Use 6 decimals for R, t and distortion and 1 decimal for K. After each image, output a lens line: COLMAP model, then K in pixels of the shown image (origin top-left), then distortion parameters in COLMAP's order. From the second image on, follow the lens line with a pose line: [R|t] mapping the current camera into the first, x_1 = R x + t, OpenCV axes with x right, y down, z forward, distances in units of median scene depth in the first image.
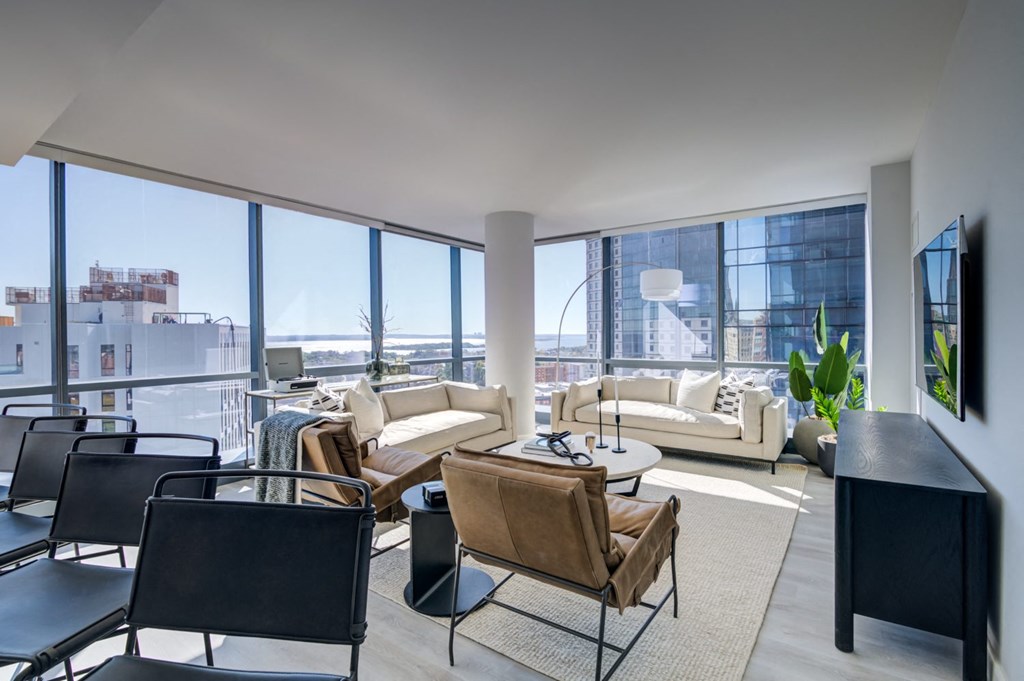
lens RADIAL K [[460.7, 0, 510.4], [0, 460.7, 336.9], [0, 0, 1]] dist [-0.012714, 0.000375]
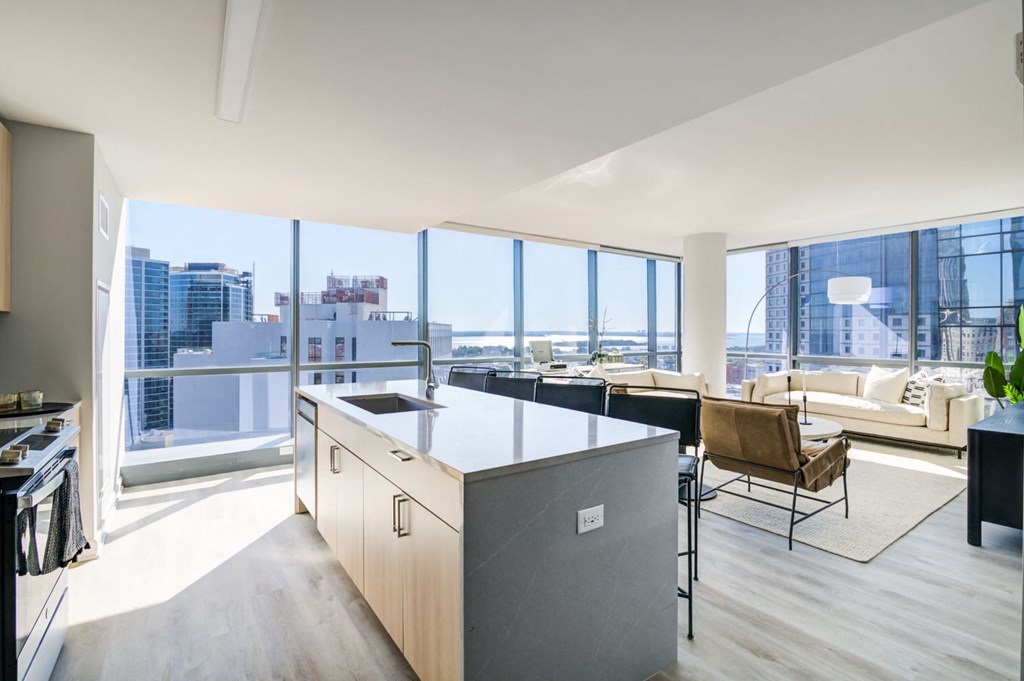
lens RADIAL K [[490.3, 0, 498.2], [0, 490.3, 331.5], [0, 0, 1]] dist [-0.018910, 0.000532]
pose [[0.945702, 0.009513, -0.324894, -0.101365], [-0.011161, 0.999933, -0.003209, 0.000952], [0.324842, 0.006661, 0.945745, -0.417976]]
